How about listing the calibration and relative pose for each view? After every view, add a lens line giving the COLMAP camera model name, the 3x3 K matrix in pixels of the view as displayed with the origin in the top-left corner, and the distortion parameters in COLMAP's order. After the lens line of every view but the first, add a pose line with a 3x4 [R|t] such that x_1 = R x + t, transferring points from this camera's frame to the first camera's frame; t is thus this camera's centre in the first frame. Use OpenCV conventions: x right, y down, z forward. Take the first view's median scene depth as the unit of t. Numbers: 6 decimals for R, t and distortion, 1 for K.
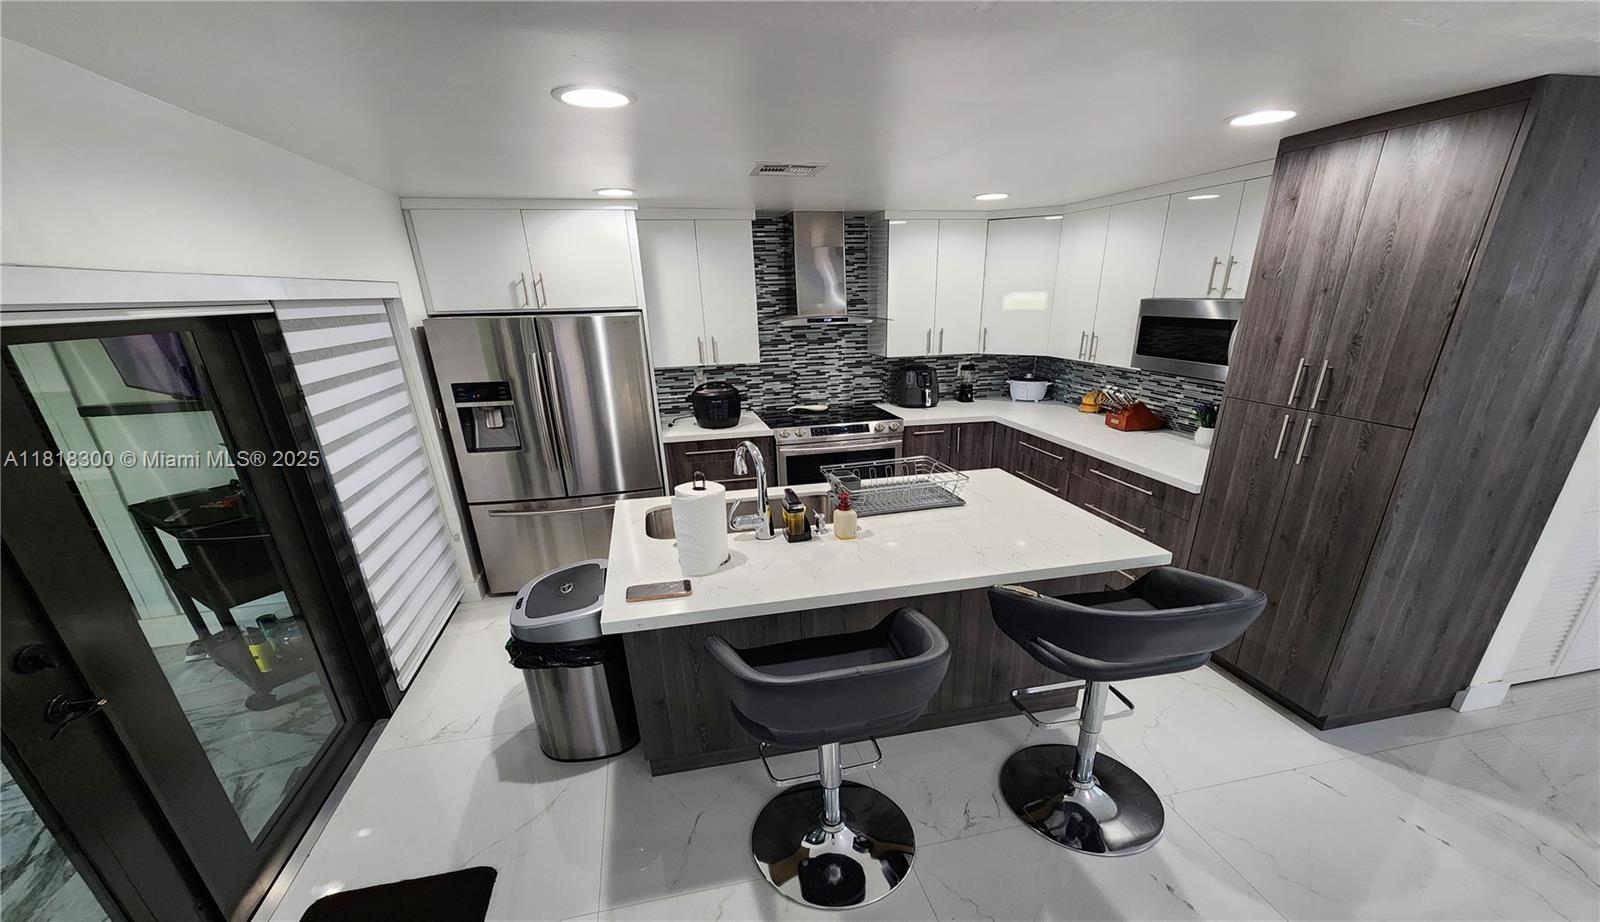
lens RADIAL K [[481.9, 0, 804.9], [0, 481.9, 437.5], [0, 0, 1]] dist [-0.001276, -0.000038]
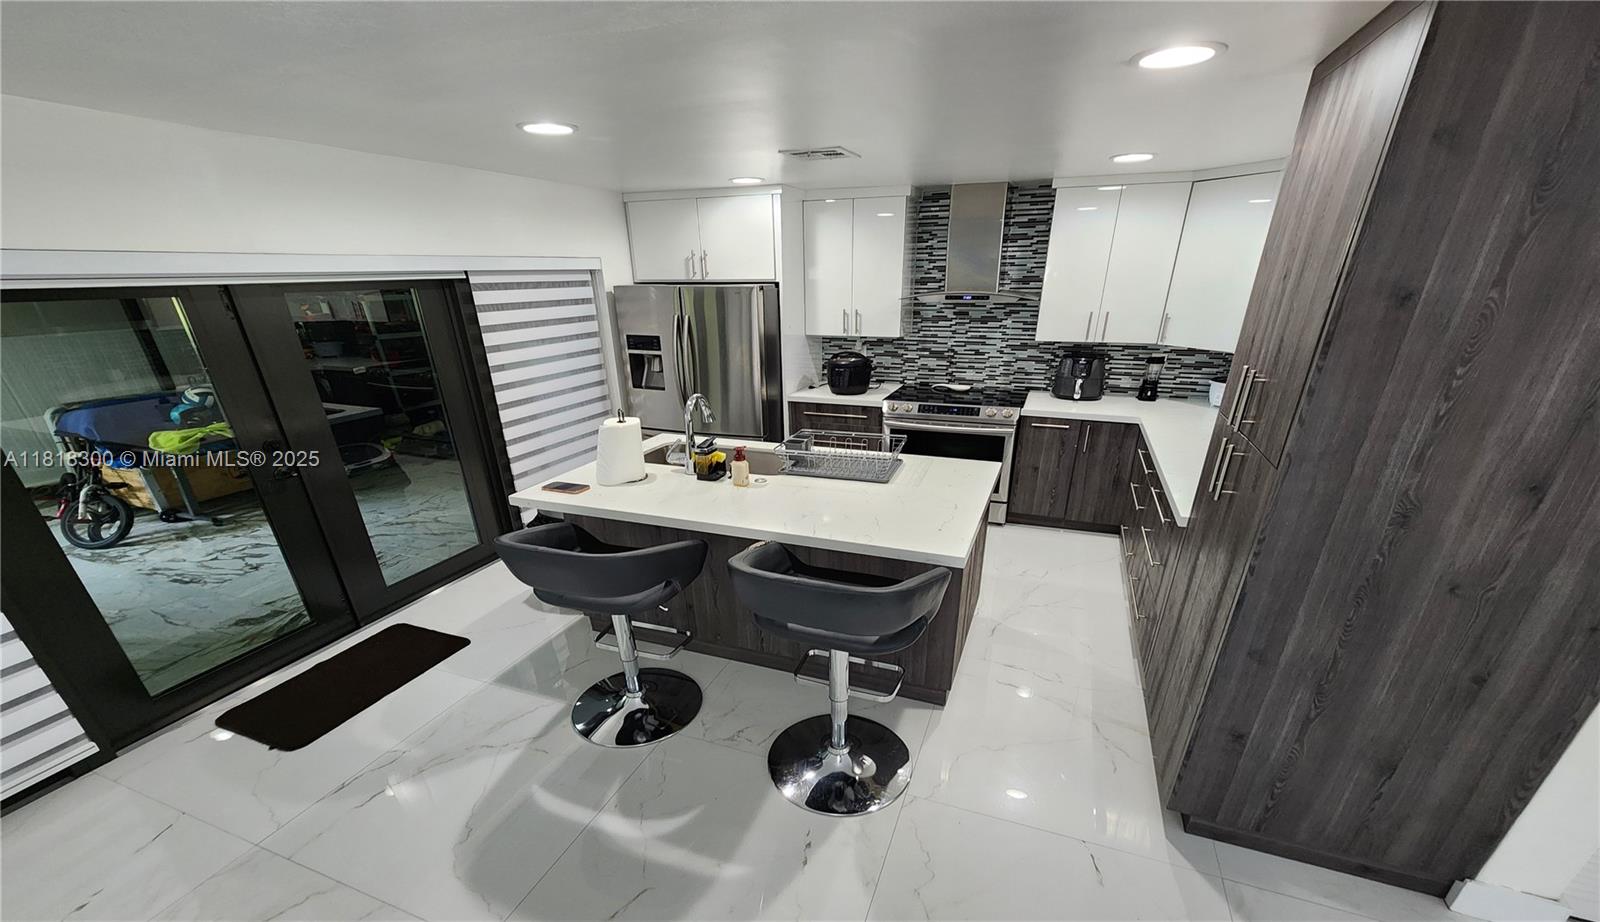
lens RADIAL K [[490.8, 0, 868.2], [0, 490.8, 428.8], [0, 0, 1]] dist [-0.000004, -0.000034]
pose [[0.908692, 0.141321, -0.392820, 0.245946], [-0.129878, 0.989964, 0.055708, -0.009577], [0.396750, 0.000398, 0.917926, 0.011547]]
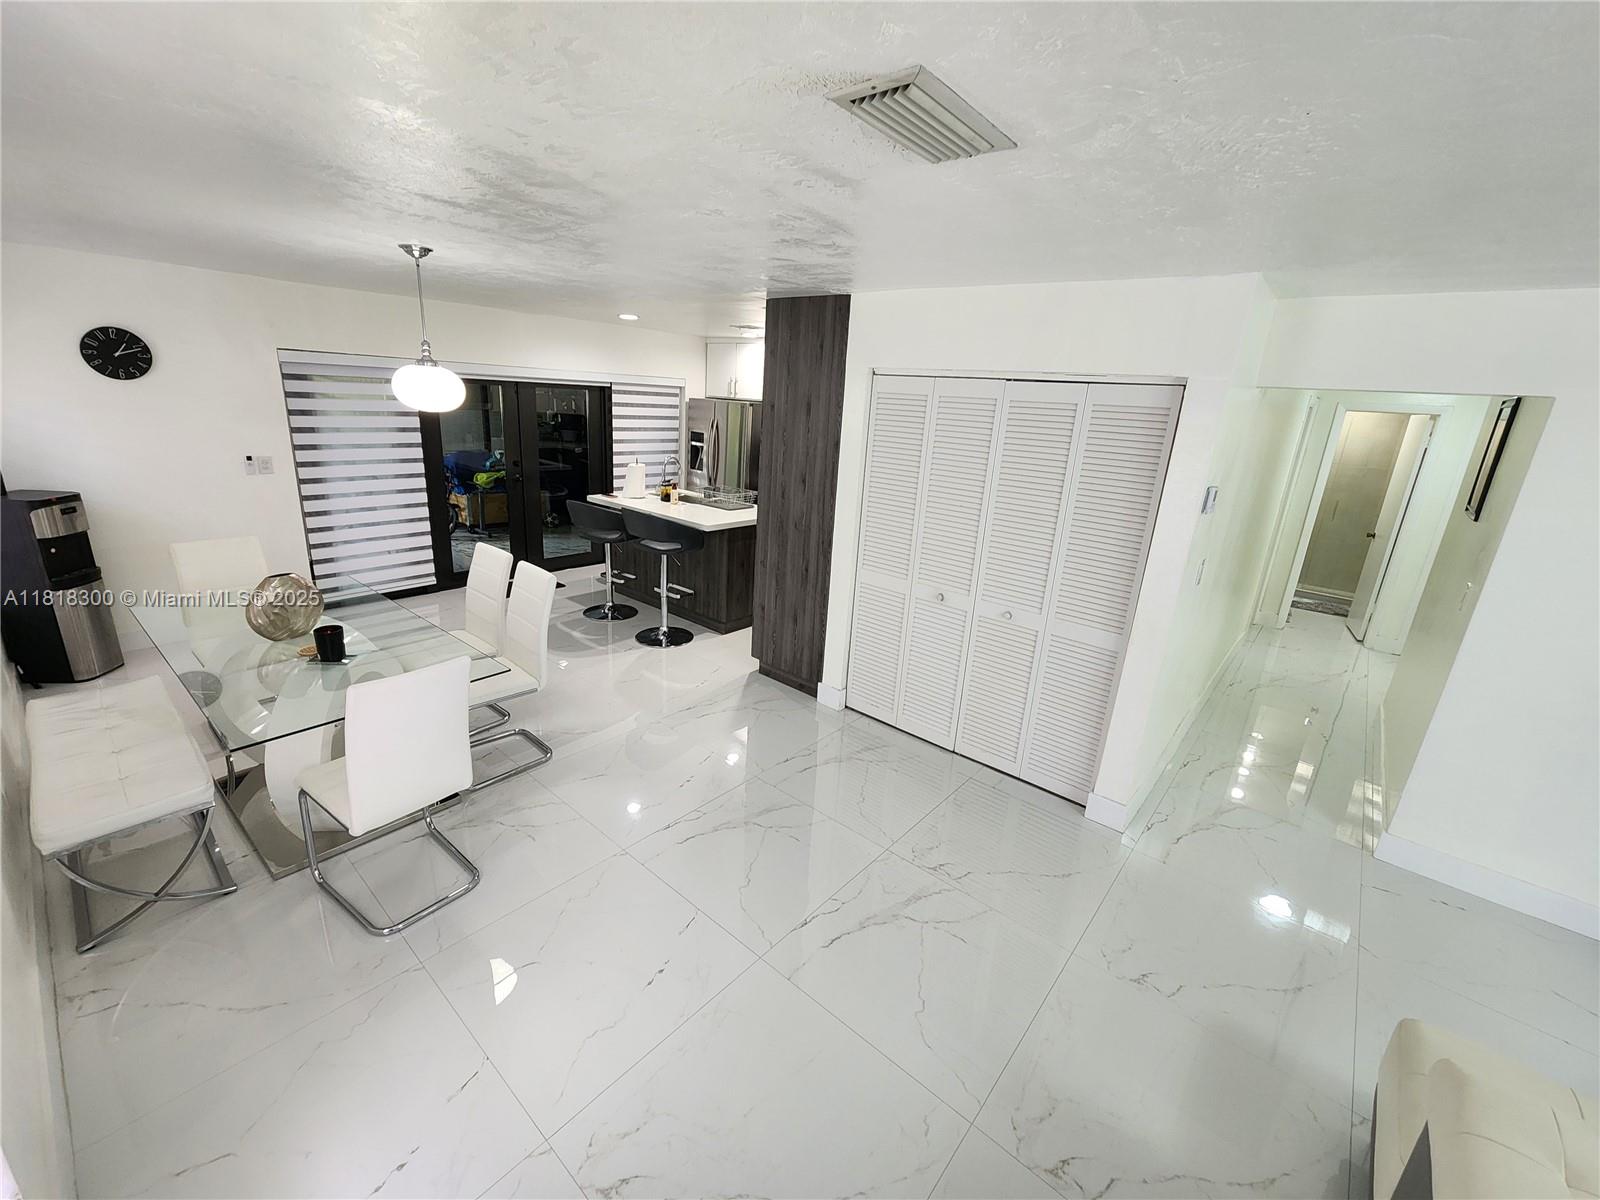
lens RADIAL K [[652.6, 0, 793.3], [0, 652.6, 597.7], [0, 0, 1]] dist [-0.000633, -0.000542]
pose [[0.558305, 0.299850, -0.773554, 0.837266], [-0.309278, 0.940414, 0.141311, 0.008025], [0.769833, 0.160348, 0.617775, -0.096153]]
